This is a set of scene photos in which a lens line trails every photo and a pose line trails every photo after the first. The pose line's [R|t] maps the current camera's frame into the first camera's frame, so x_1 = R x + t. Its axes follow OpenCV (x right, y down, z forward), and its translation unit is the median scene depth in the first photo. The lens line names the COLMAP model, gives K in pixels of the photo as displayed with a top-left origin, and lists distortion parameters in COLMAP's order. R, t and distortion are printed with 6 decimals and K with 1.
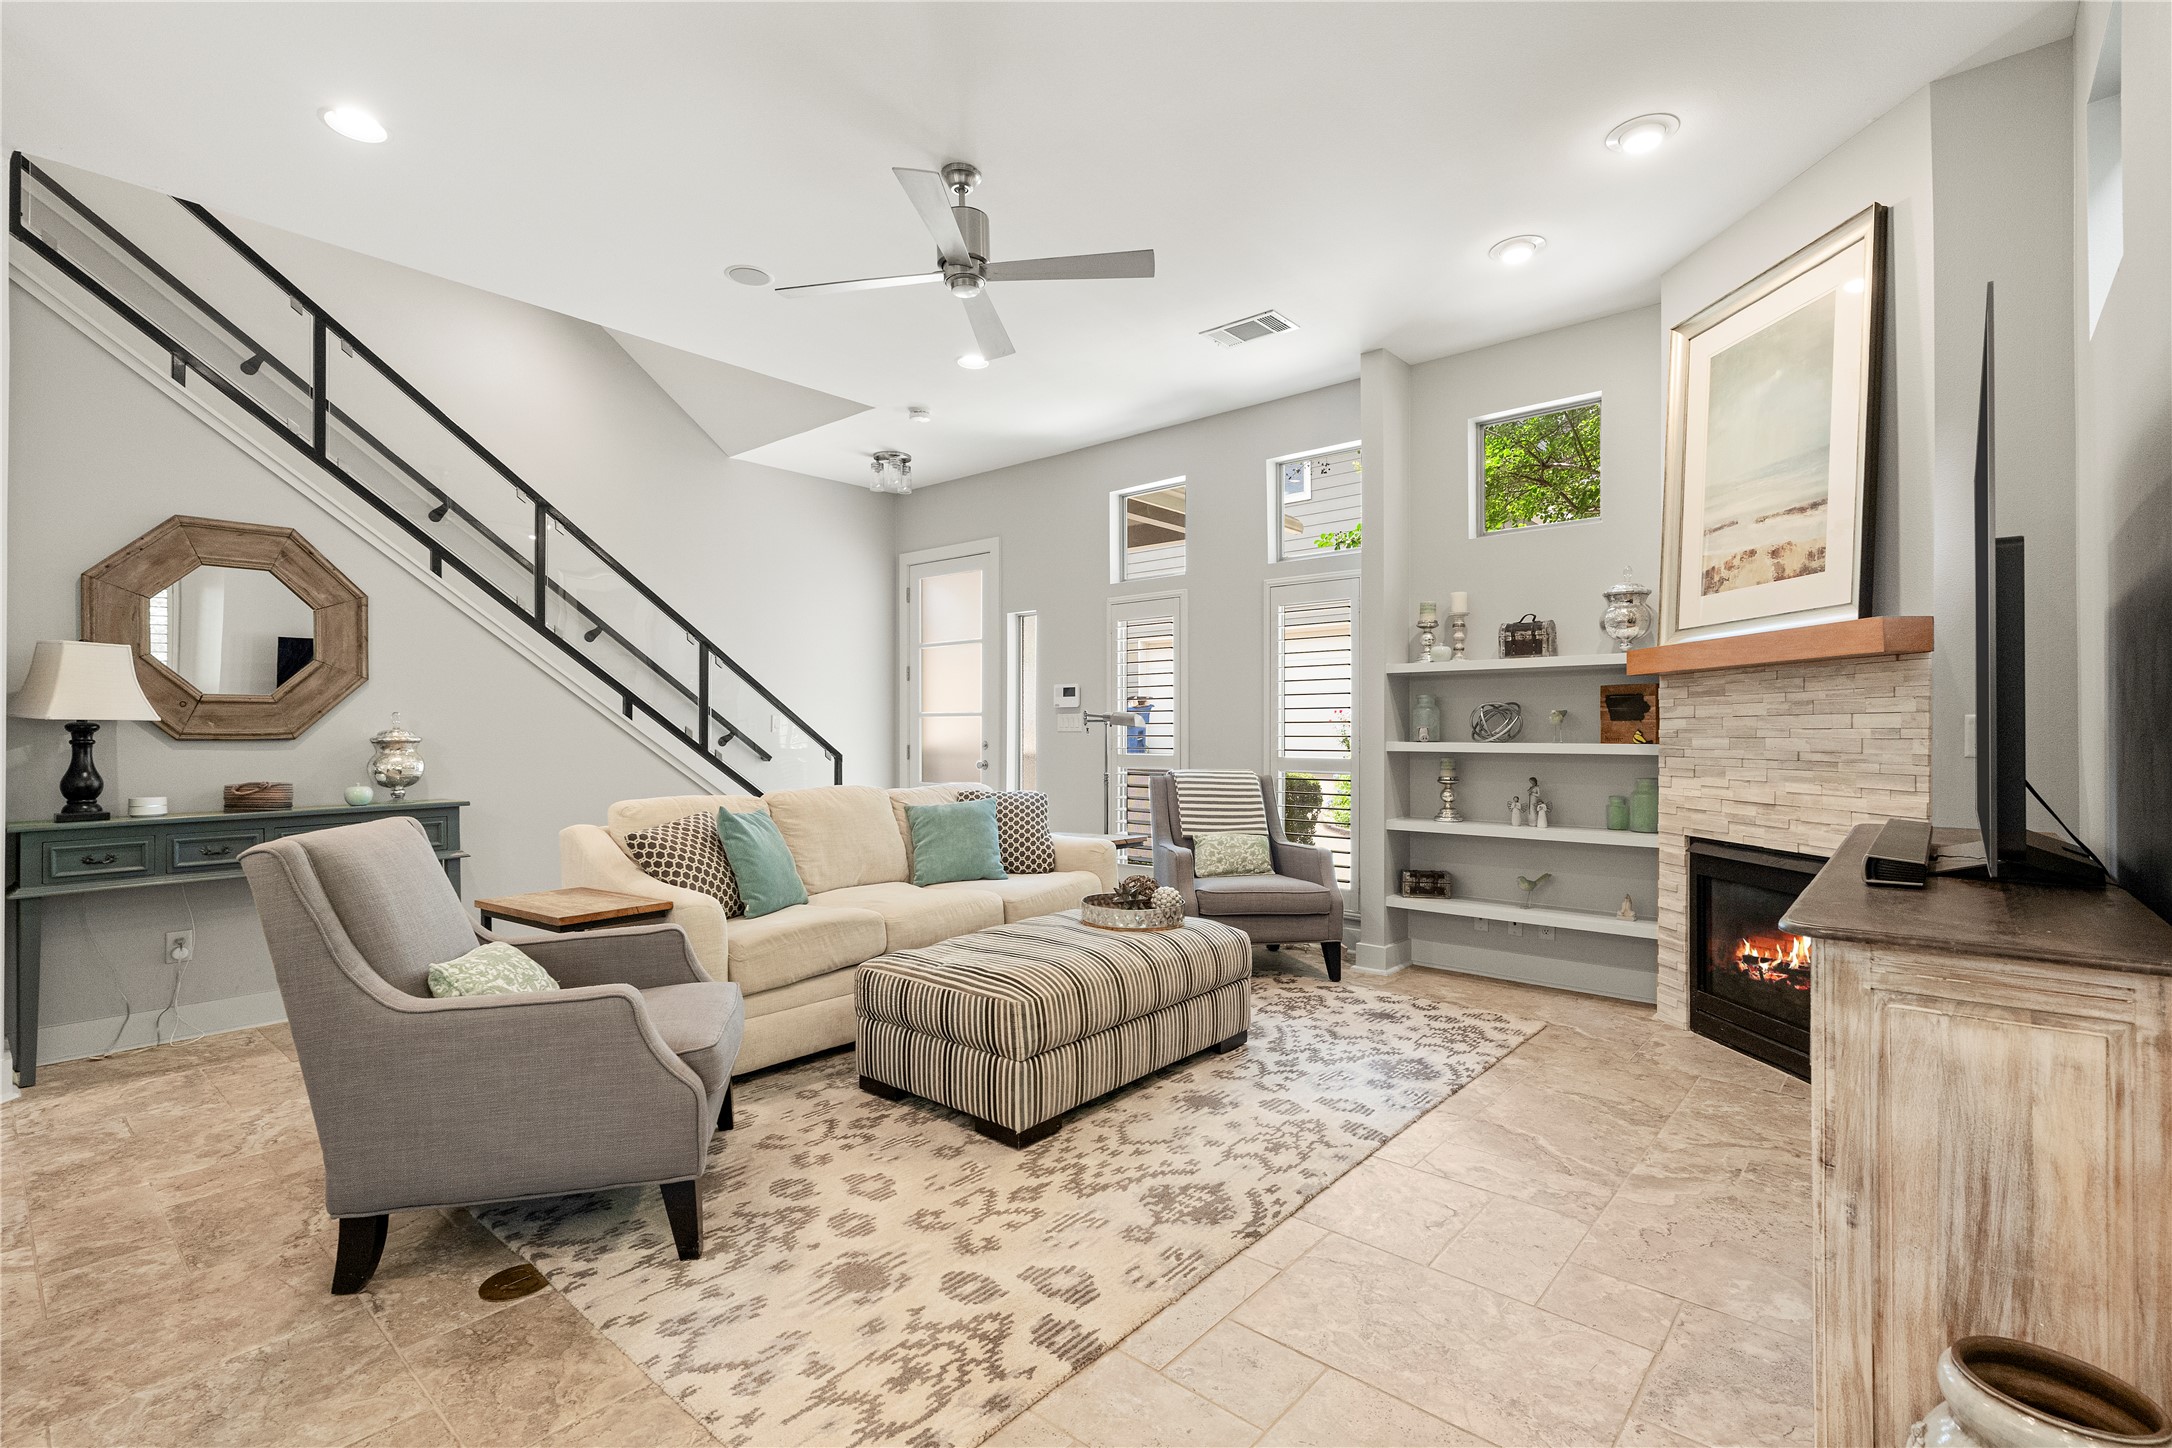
lens RADIAL K [[979.2, 0, 1086.0], [0, 979.2, 724.0], [0, 0, 1]] dist [-0.002799, -0.000127]
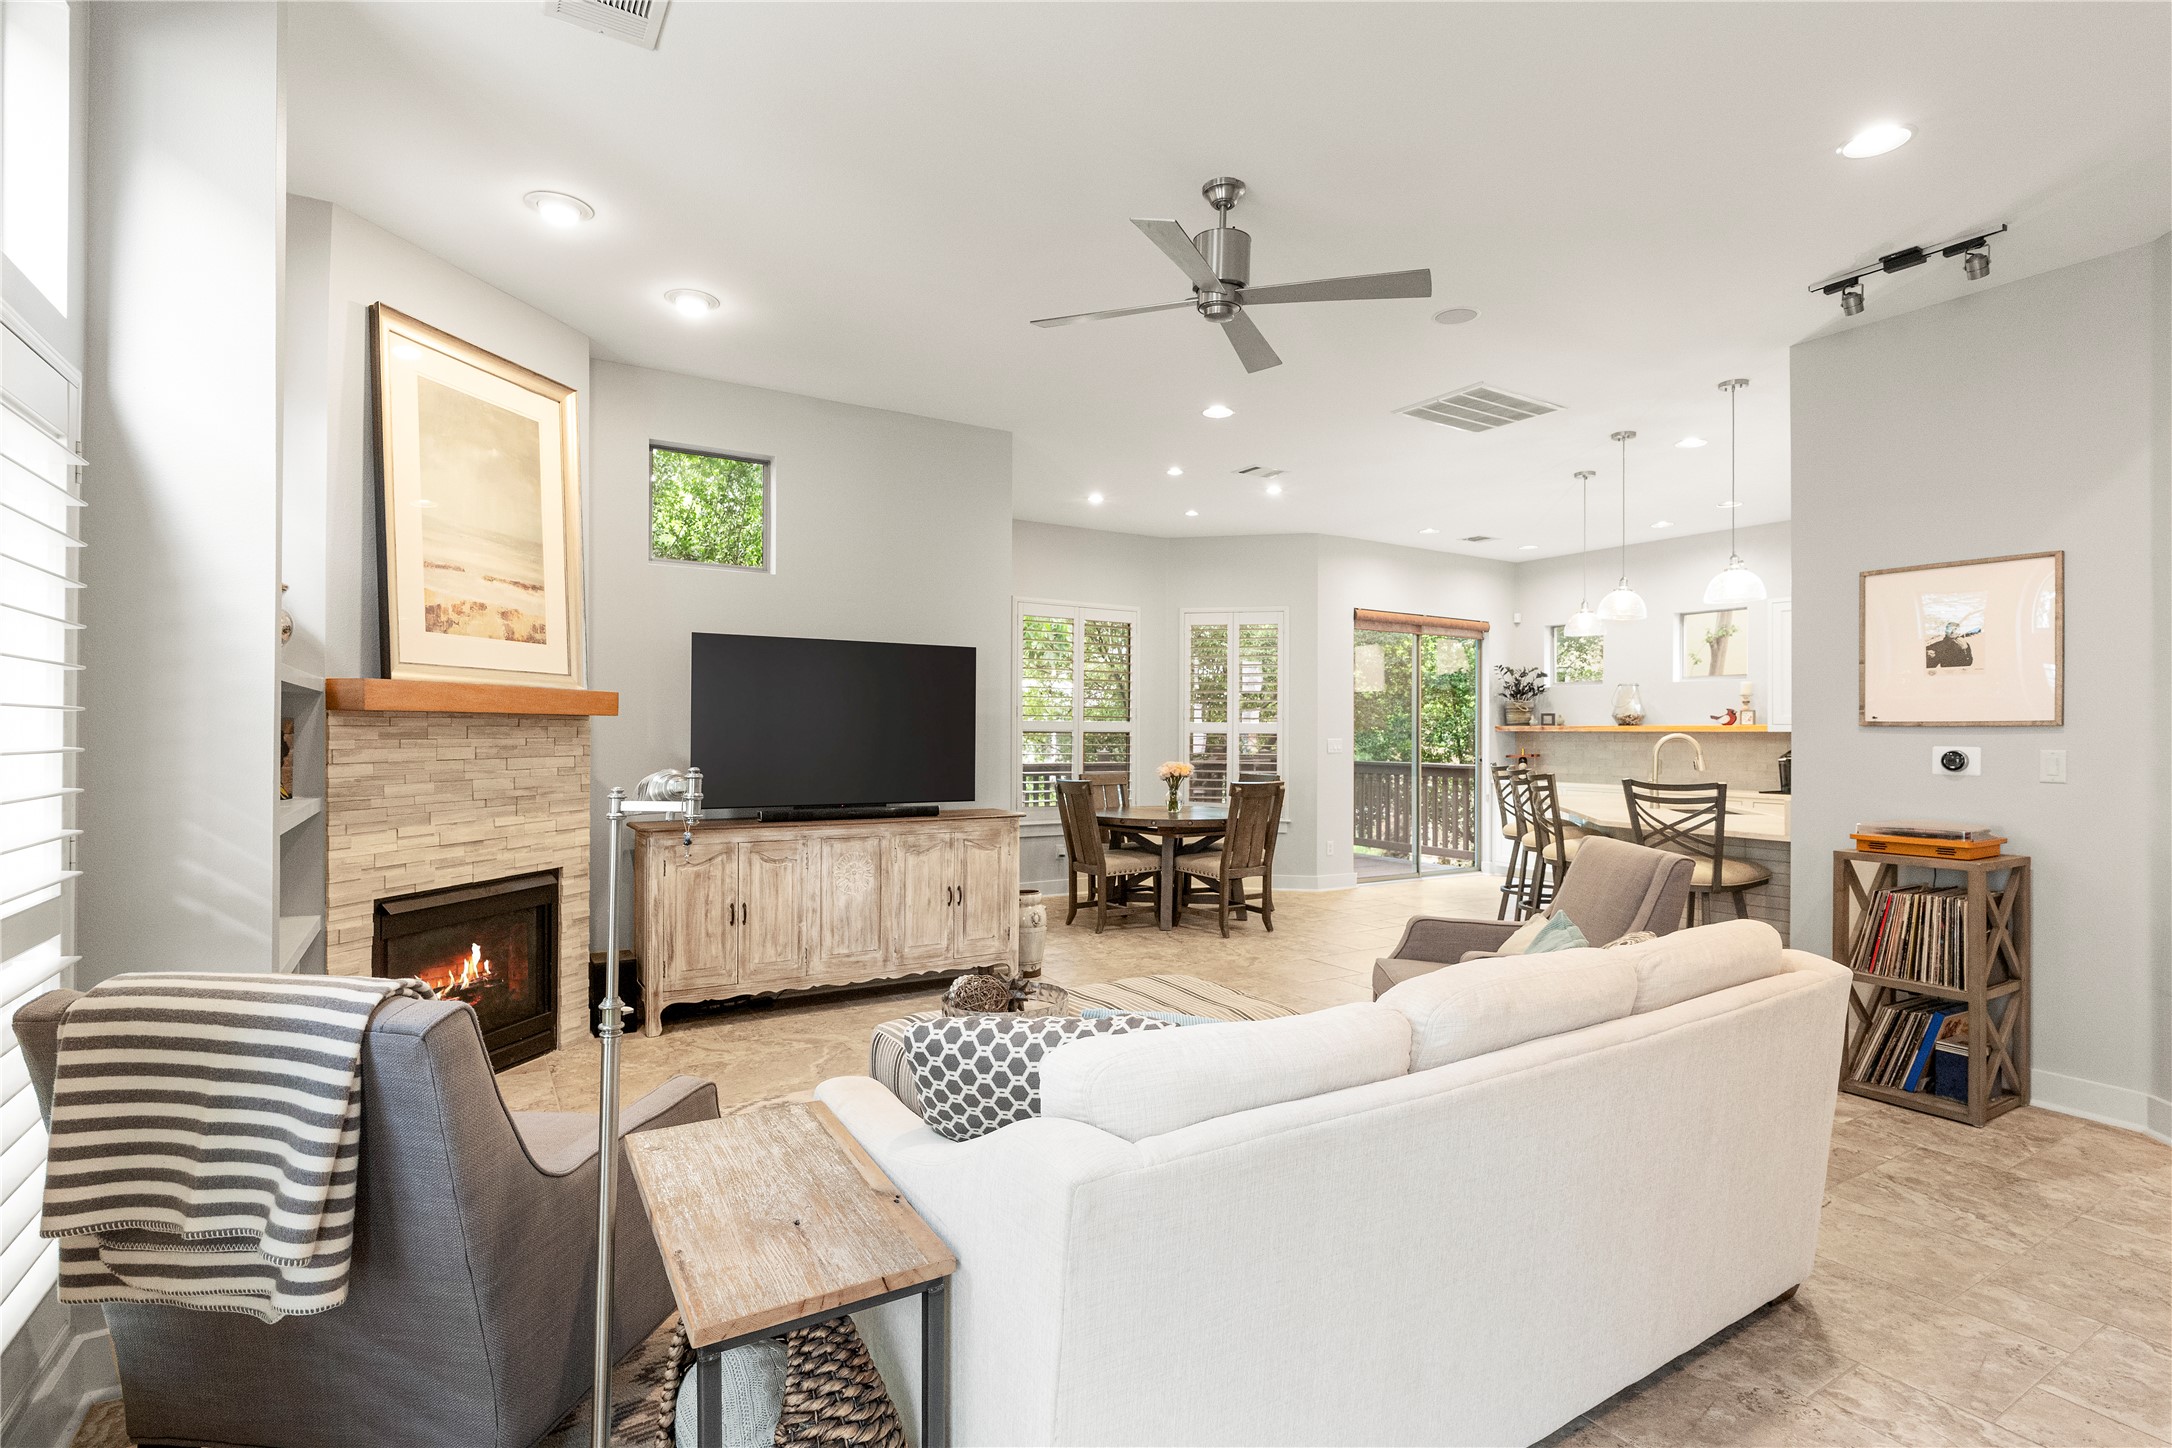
lens RADIAL K [[1043.3, 0, 1086.0], [0, 1043.3, 724.0], [0, 0, 1]] dist [-0.000436, -0.000375]
pose [[-0.954991, -0.002548, 0.296623, -0.277558], [-0.007216, 0.999867, -0.014642, -0.034275], [-0.296546, -0.016124, -0.954882, 1.845554]]
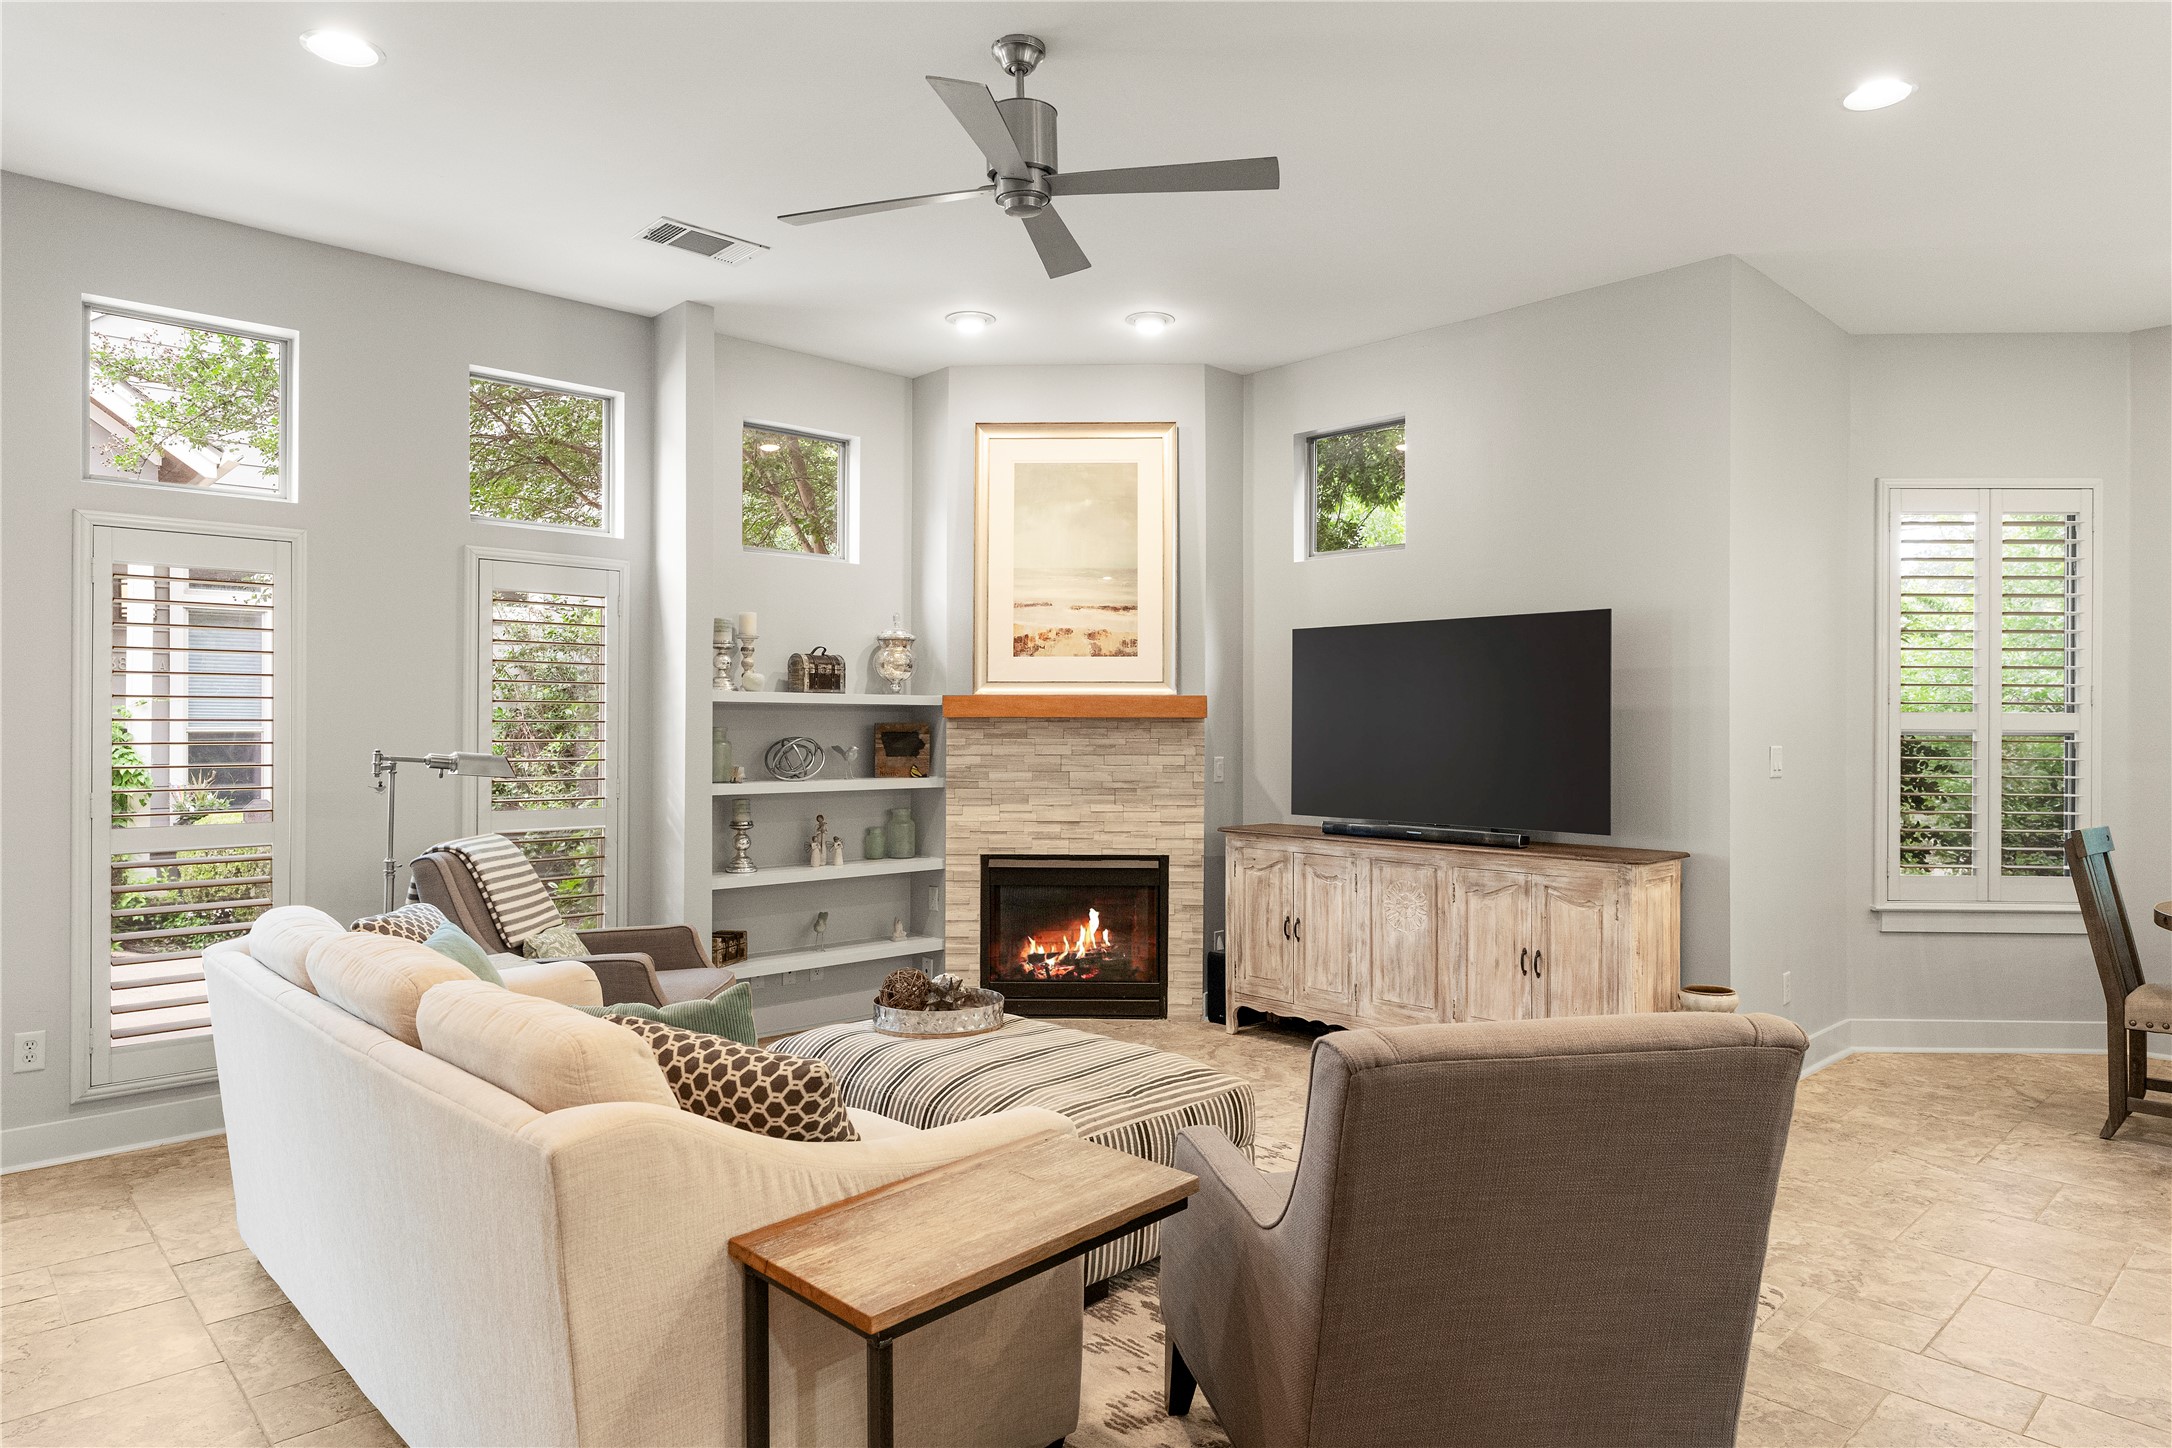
lens RADIAL K [[1291.0, 0, 1086.0], [0, 1291.0, 724.0], [0, 0, 1]] dist [0.002756, 0.000728]
pose [[0.093221, 0.003648, 0.995639, -1.019100], [-0.009953, 0.999947, -0.002732, -0.044883], [-0.995596, -0.009655, 0.093253, 0.795303]]
